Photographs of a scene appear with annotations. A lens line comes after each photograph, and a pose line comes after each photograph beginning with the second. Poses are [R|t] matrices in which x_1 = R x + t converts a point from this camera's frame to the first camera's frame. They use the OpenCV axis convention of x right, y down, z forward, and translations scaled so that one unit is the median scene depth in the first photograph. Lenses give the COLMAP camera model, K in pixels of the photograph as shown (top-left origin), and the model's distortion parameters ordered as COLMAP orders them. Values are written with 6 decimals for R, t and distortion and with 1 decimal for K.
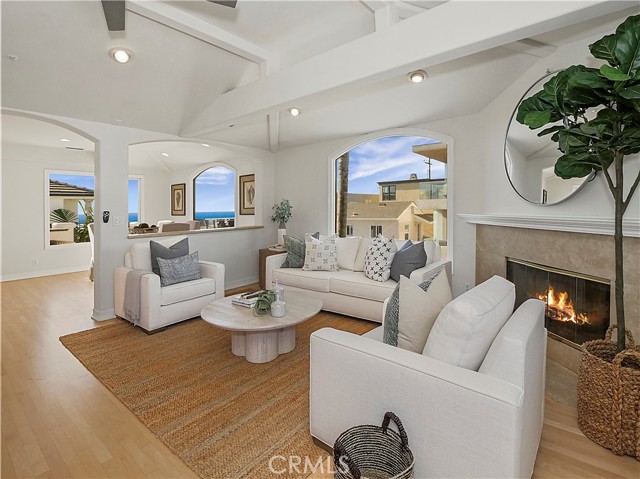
lens RADIAL K [[336.6, 0, 320.4], [0, 336.6, 208.0], [0, 0, 1]] dist [0.001851, 0.000250]
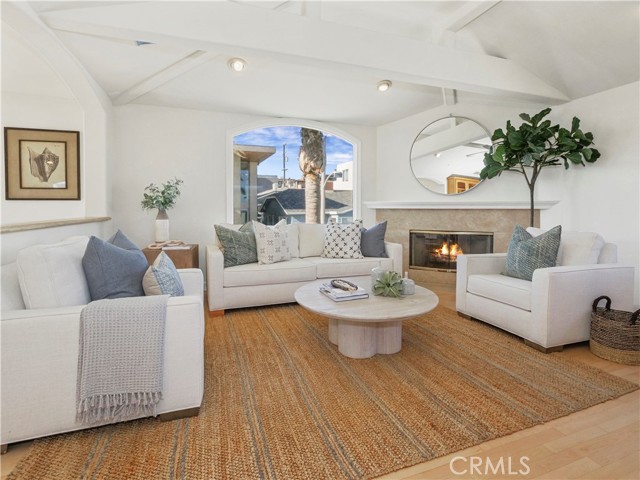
lens RADIAL K [[315.3, 0, 320.3], [0, 315.3, 222.2], [0, 0, 1]] dist [-0.013244, -0.000230]
pose [[0.496981, -0.013981, 0.867649, -0.626168], [-0.007756, 0.999759, 0.020553, 0.062488], [-0.867727, -0.016944, 0.496753, 0.476166]]
